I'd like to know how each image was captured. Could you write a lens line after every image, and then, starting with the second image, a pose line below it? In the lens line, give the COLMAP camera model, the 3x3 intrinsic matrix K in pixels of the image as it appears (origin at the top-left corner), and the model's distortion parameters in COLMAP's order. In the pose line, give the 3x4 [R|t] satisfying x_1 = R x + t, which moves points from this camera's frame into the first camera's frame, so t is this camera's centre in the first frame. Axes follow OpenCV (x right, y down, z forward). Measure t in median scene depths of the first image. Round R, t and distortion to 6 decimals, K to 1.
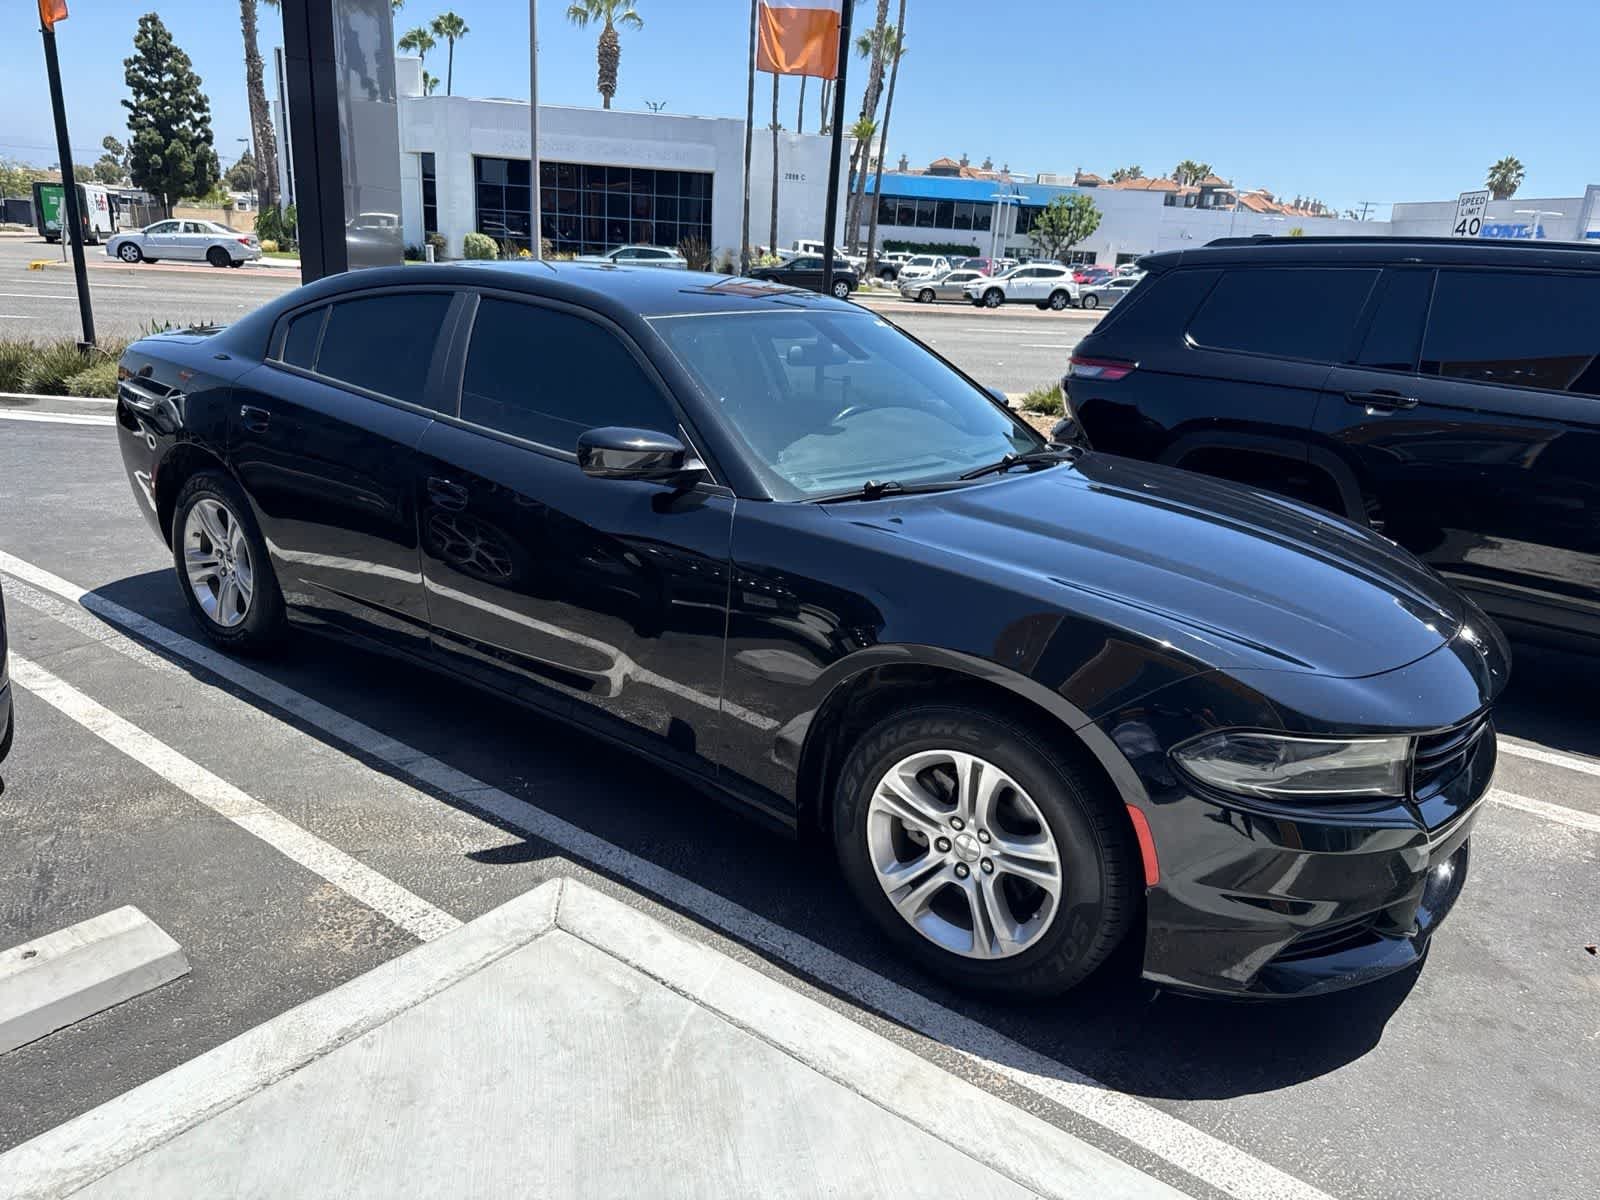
lens RADIAL K [[1137.9, 0, 797.7], [0, 1137.9, 600.4], [0, 0, 1]] dist [0.010662, -0.014856]
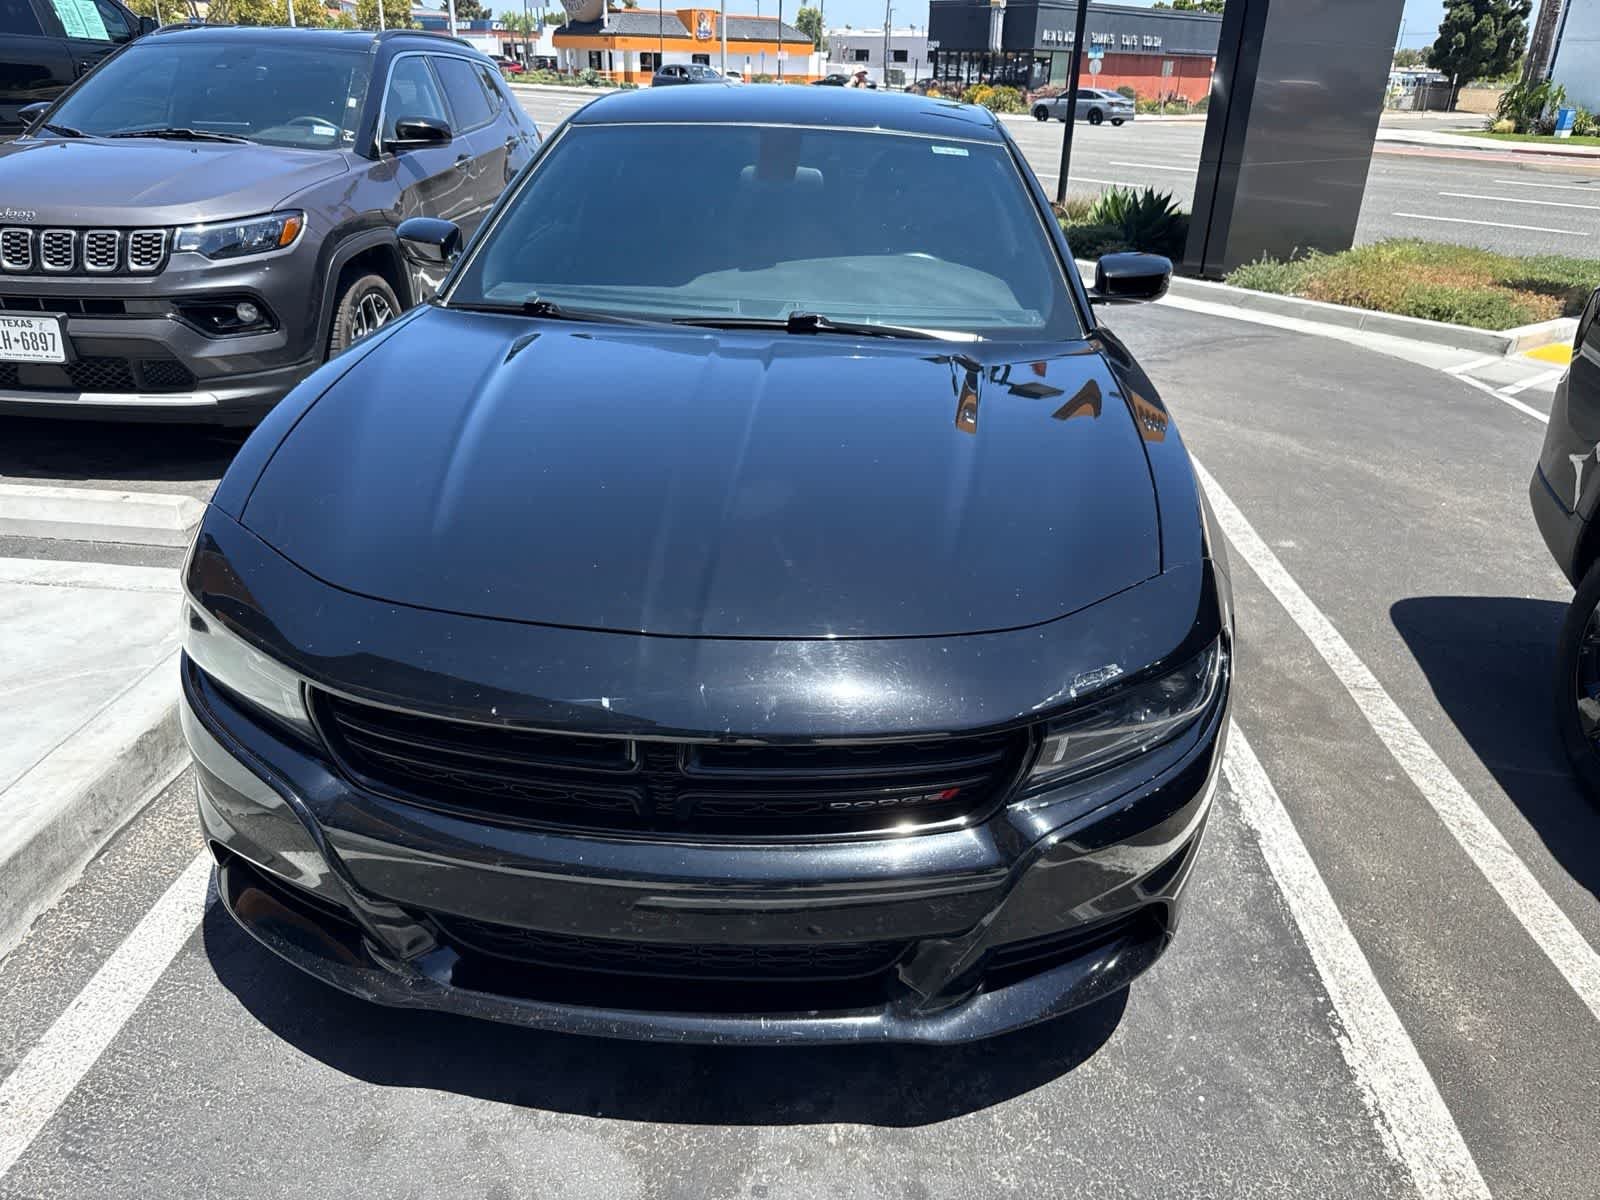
lens RADIAL K [[1137.9, 0, 806.4], [0, 1137.9, 579.6], [0, 0, 1]] dist [0.010662, -0.014856]
pose [[0.547066, 0.304428, -0.779770, 0.711786], [-0.246839, 0.948773, 0.197232, -0.091201], [0.799868, 0.084579, 0.594186, 0.463221]]
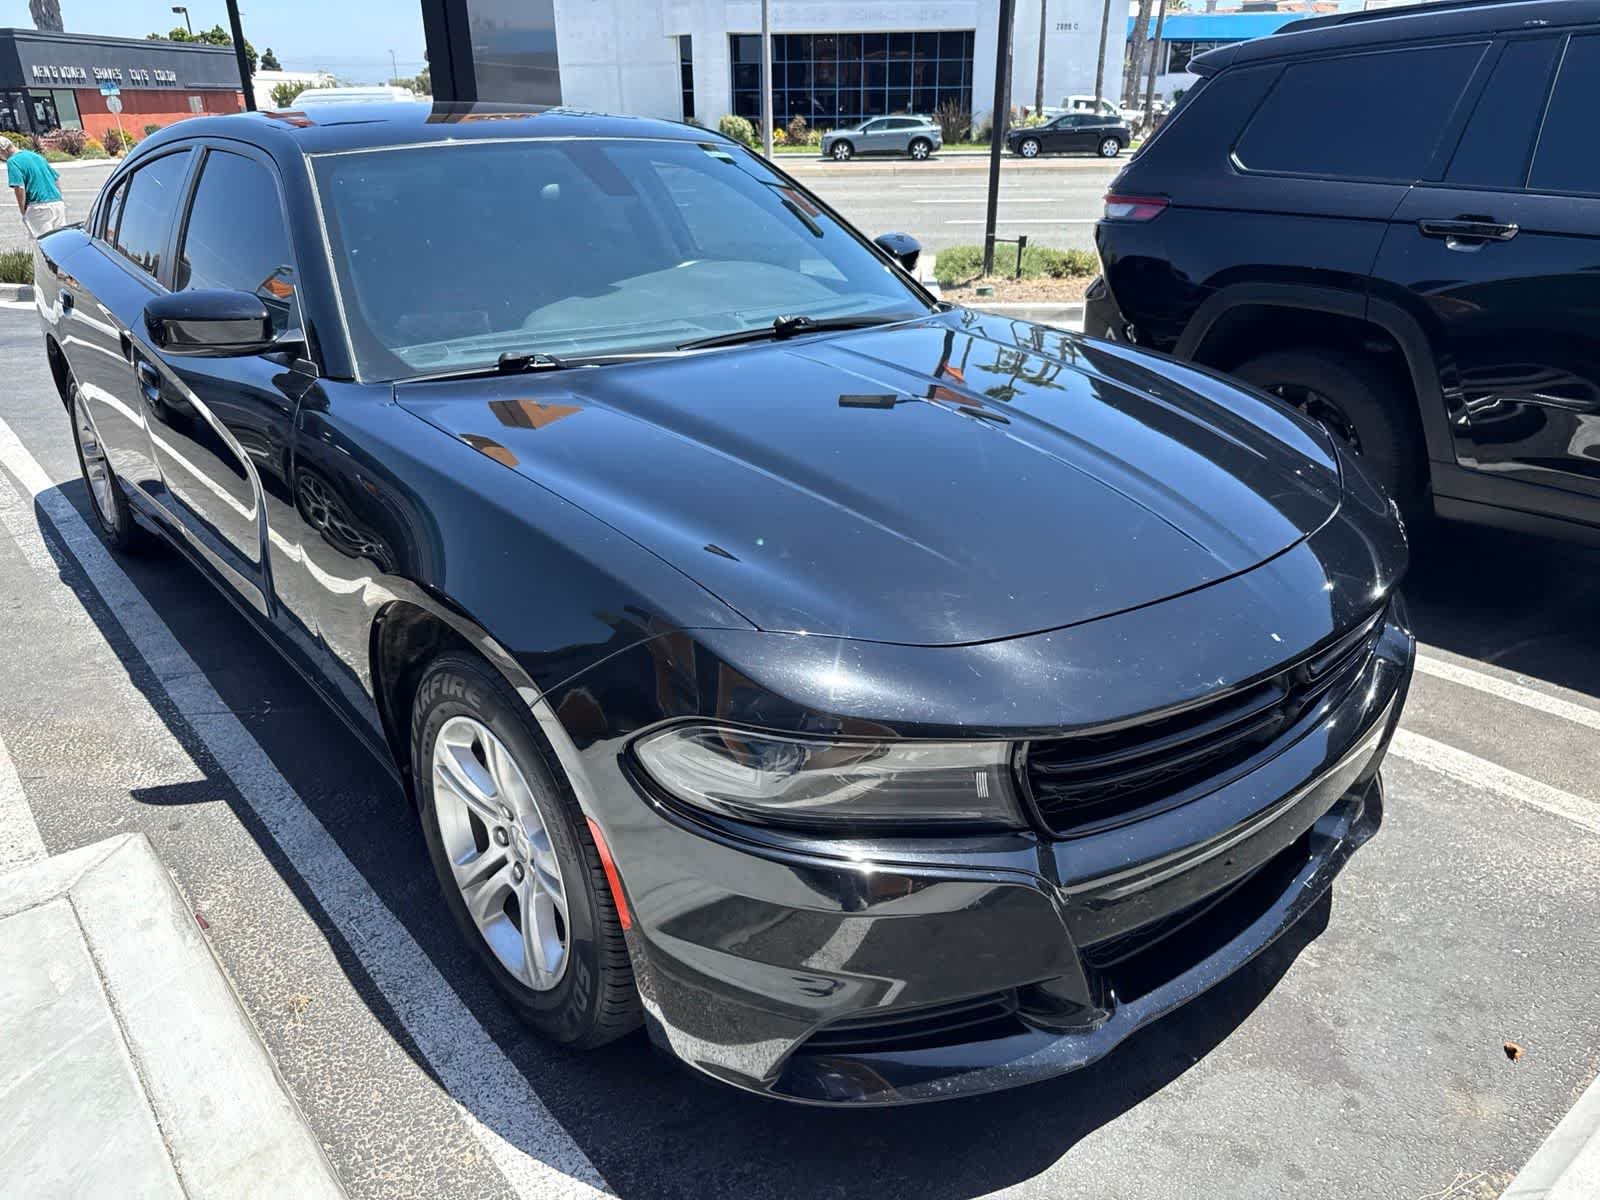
lens RADIAL K [[1137.9, 0, 799.1], [0, 1137.9, 602.6], [0, 0, 1]] dist [0.010662, -0.014856]
pose [[0.970407, 0.030046, -0.239599, 0.321461], [-0.005928, 0.994894, 0.100755, -0.012293], [0.241403, -0.096354, 0.965630, 0.206424]]
